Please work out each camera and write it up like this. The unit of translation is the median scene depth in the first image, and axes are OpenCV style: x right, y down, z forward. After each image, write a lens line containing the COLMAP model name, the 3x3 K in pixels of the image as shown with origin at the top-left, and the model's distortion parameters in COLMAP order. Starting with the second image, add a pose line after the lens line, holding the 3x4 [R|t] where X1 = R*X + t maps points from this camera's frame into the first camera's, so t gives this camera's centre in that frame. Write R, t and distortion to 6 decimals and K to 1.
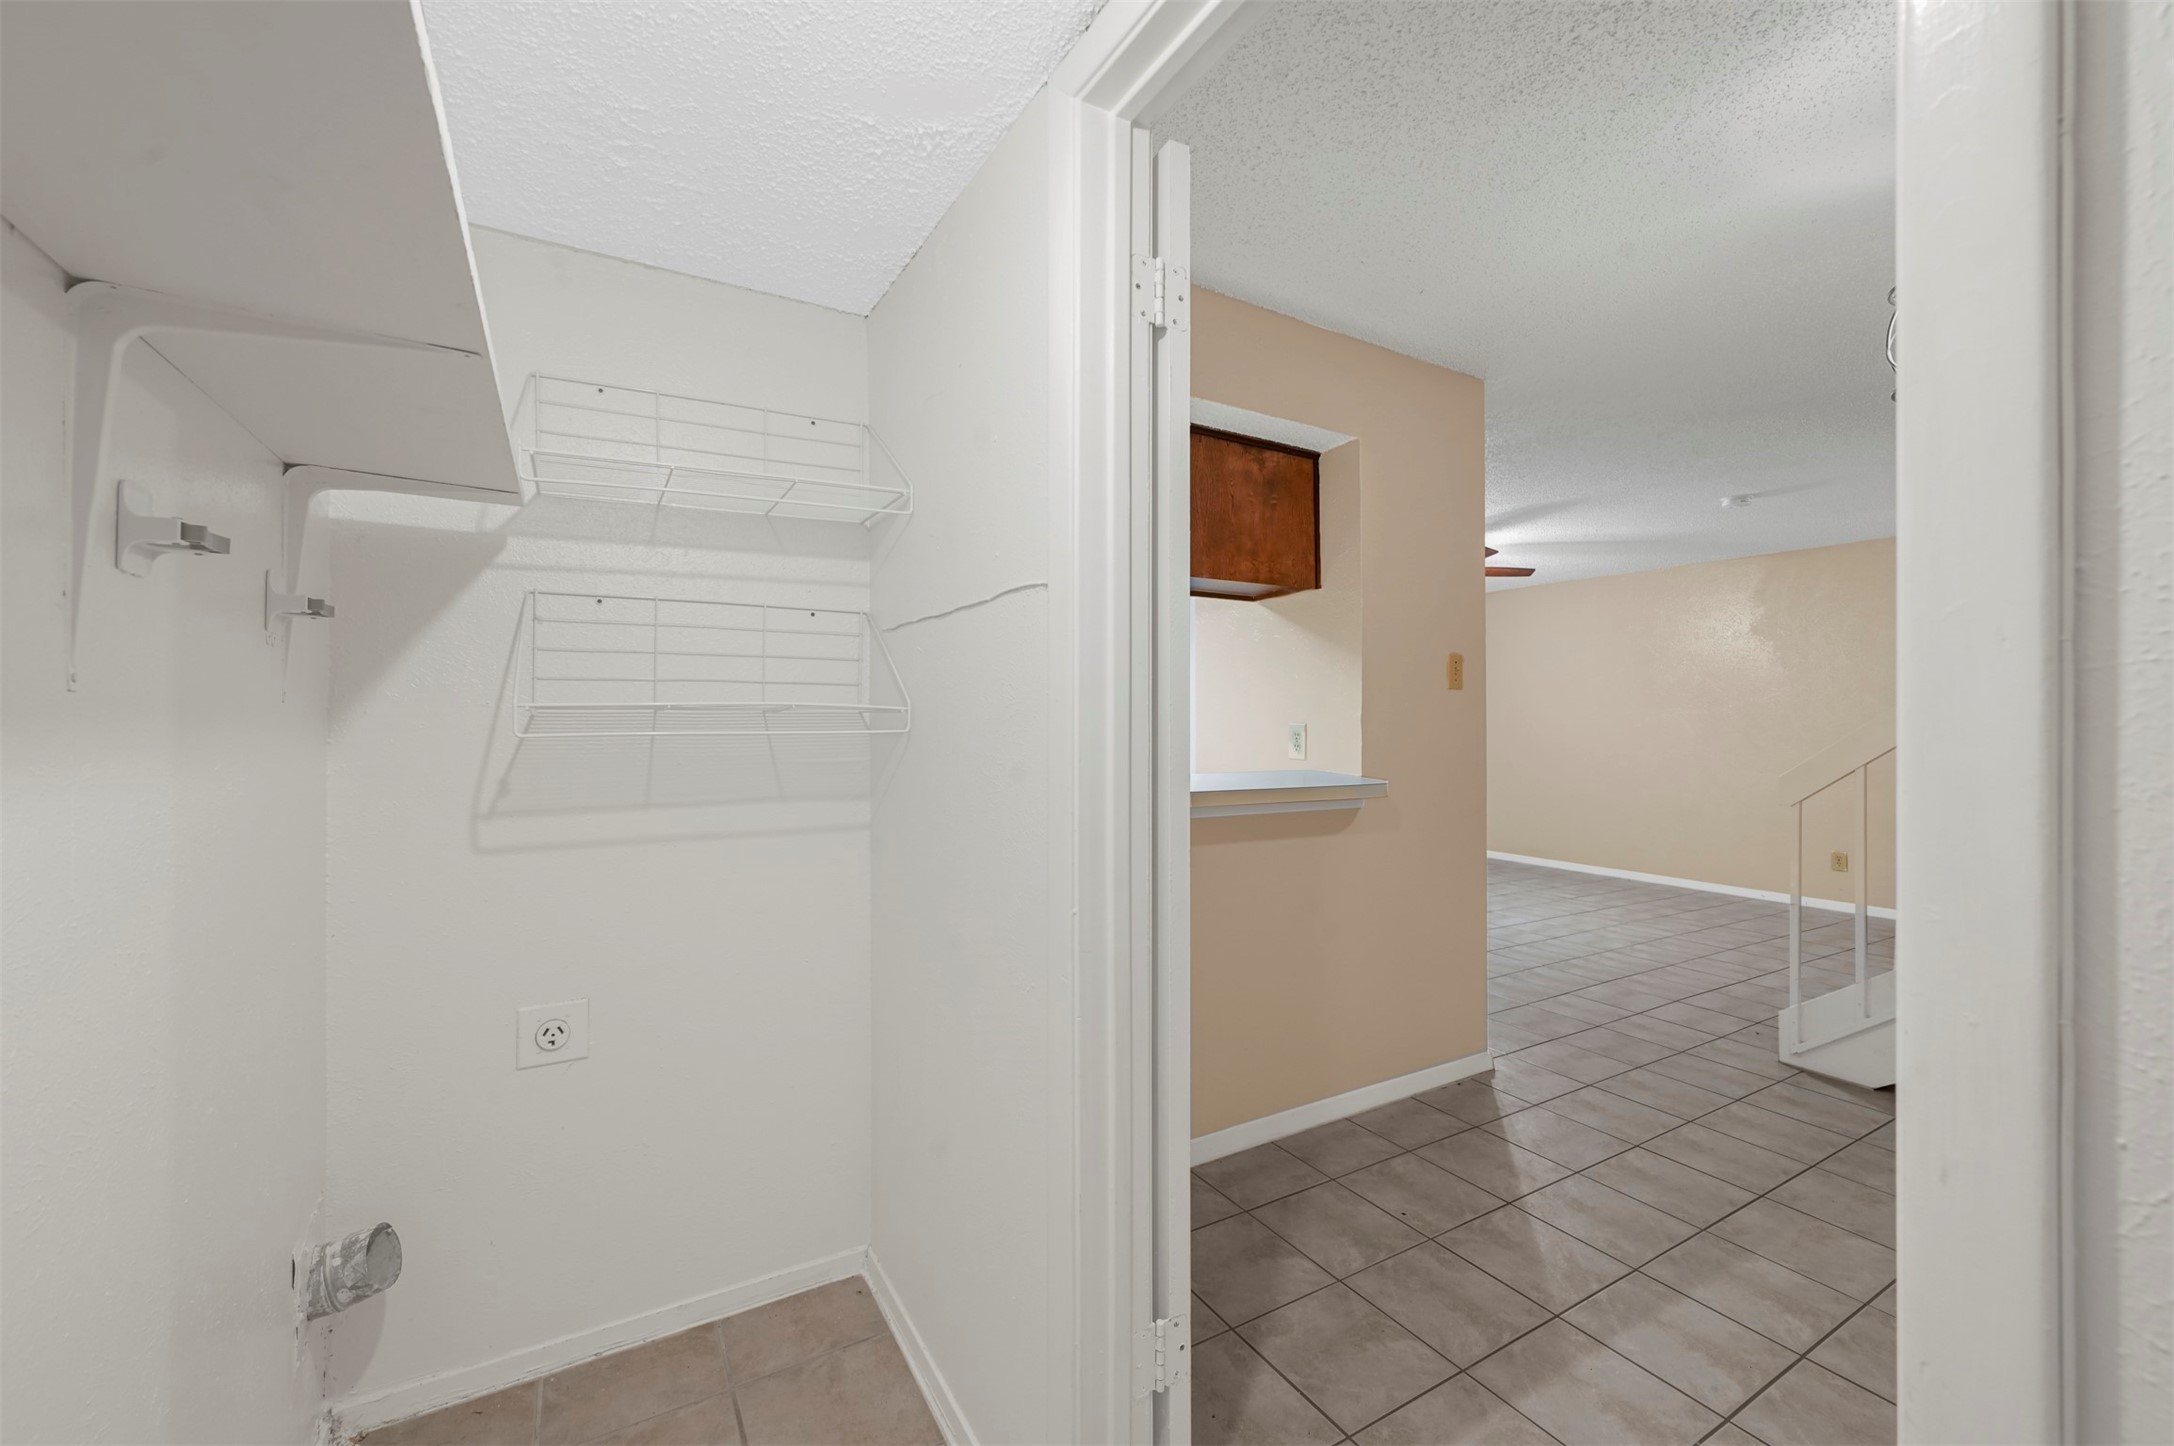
lens RADIAL K [[863.8, 0, 1085.5], [0, 863.8, 710.0], [0, 0, 1]] dist [-0.001356, 0.001176]
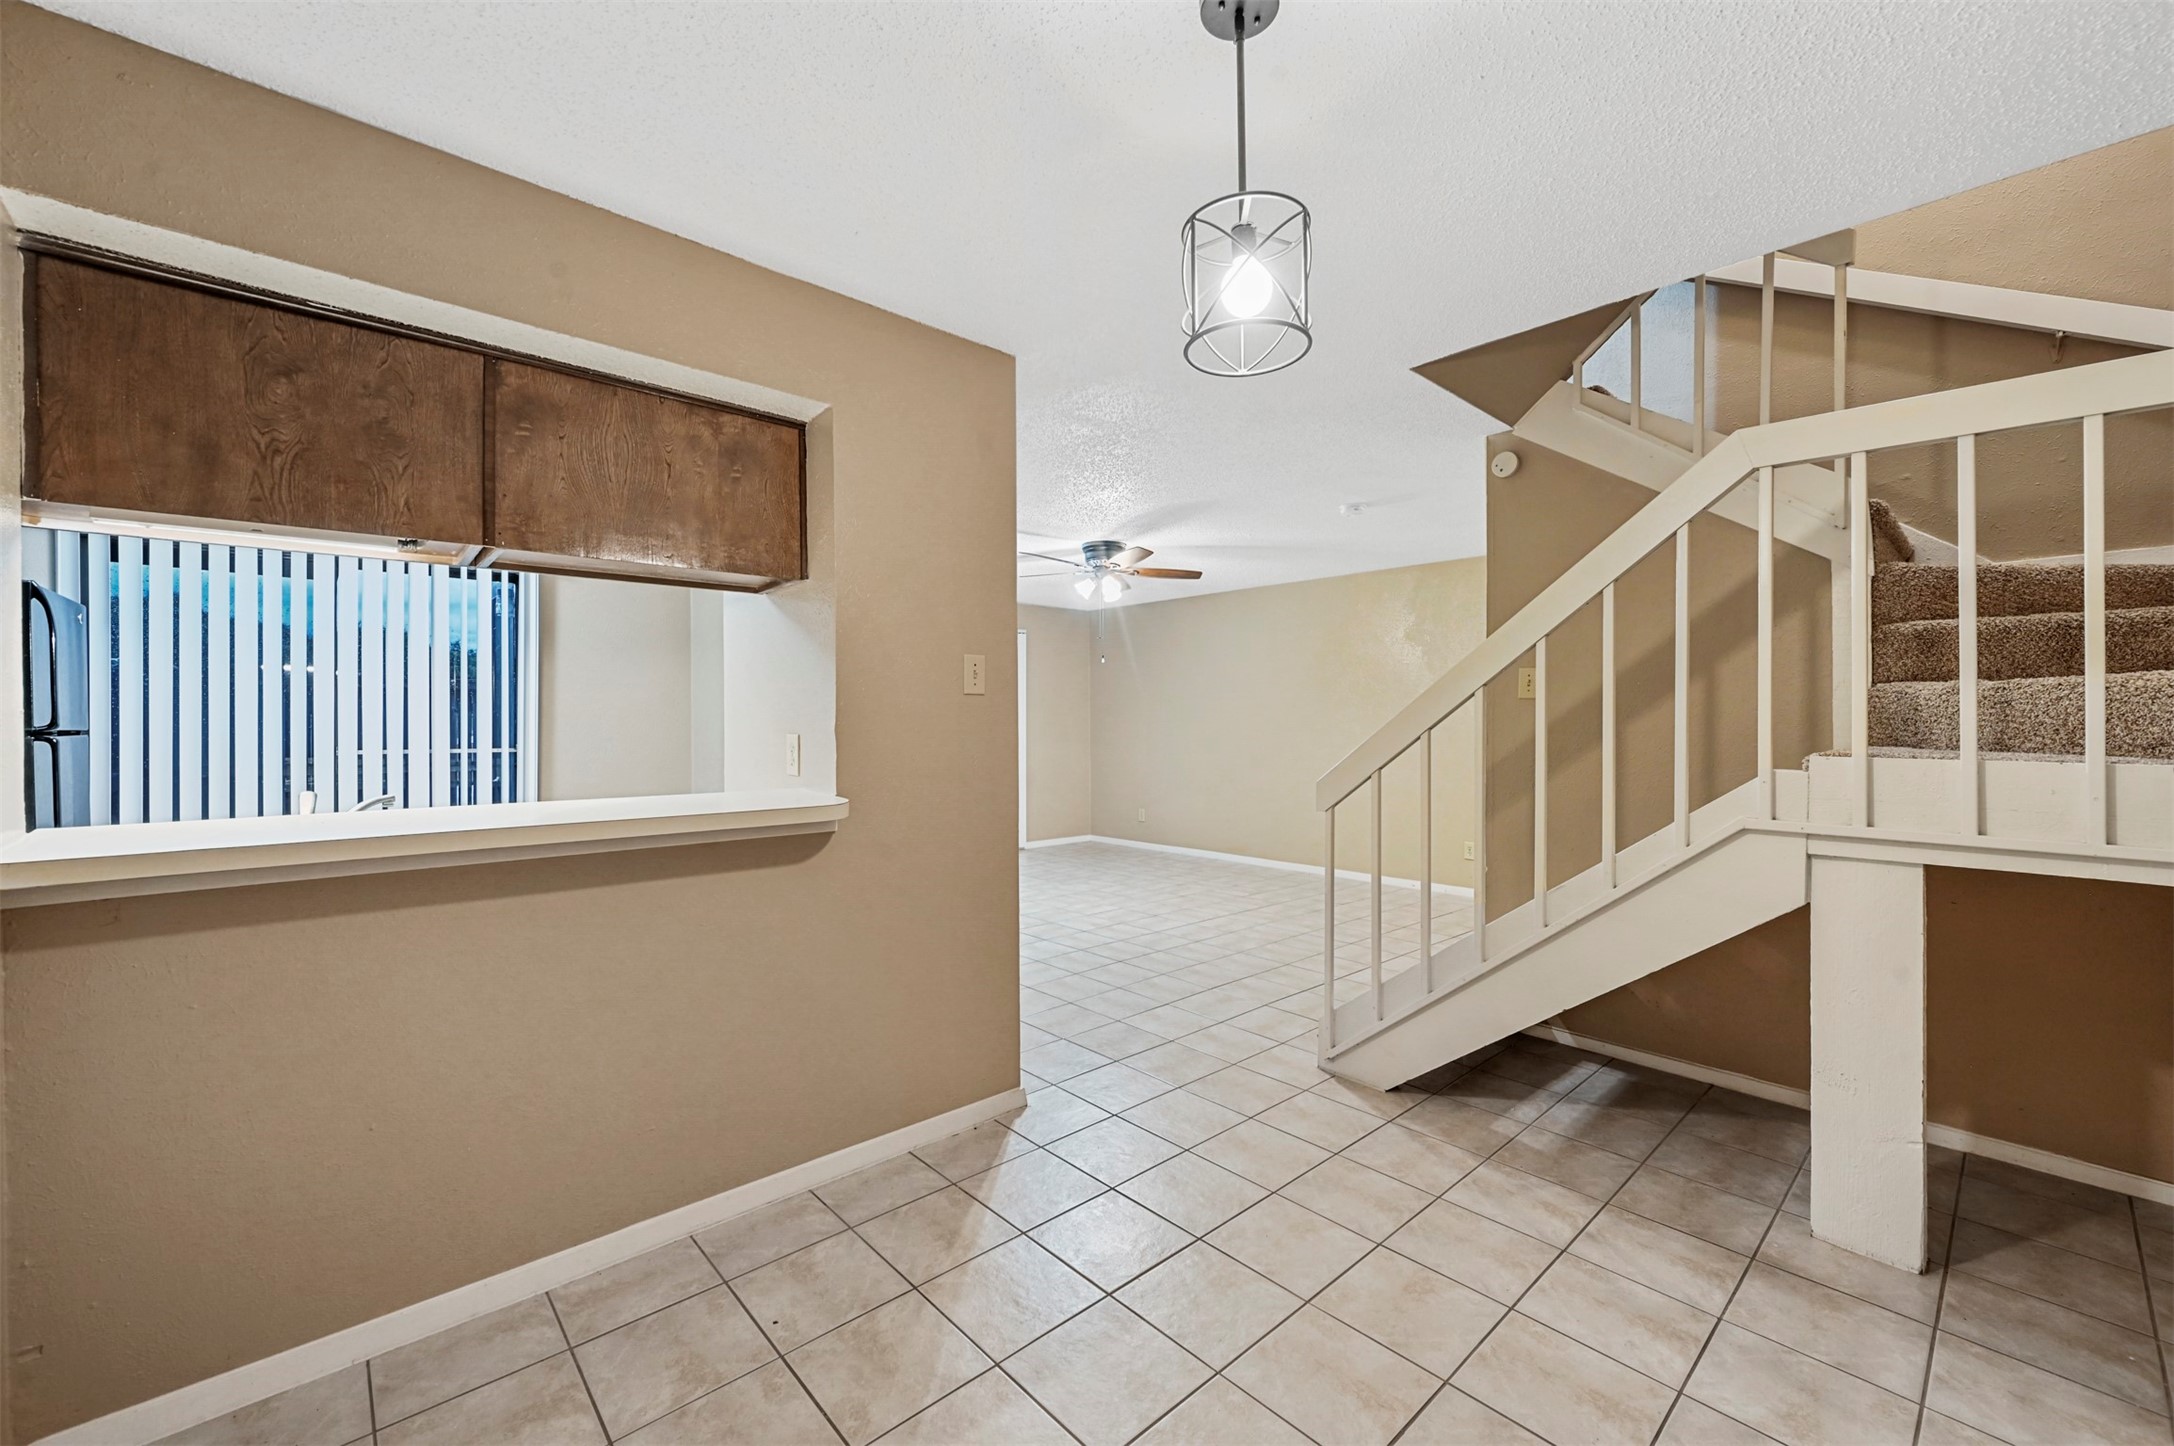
lens RADIAL K [[863.8, 0, 1081.6], [0, 863.8, 725.4], [0, 0, 1]] dist [-0.001356, 0.001176]
pose [[0.978507, -0.009864, 0.205979, 0.362174], [0.006584, 0.999840, 0.016604, -0.006479], [-0.206110, -0.014891, 0.978415, 0.092428]]
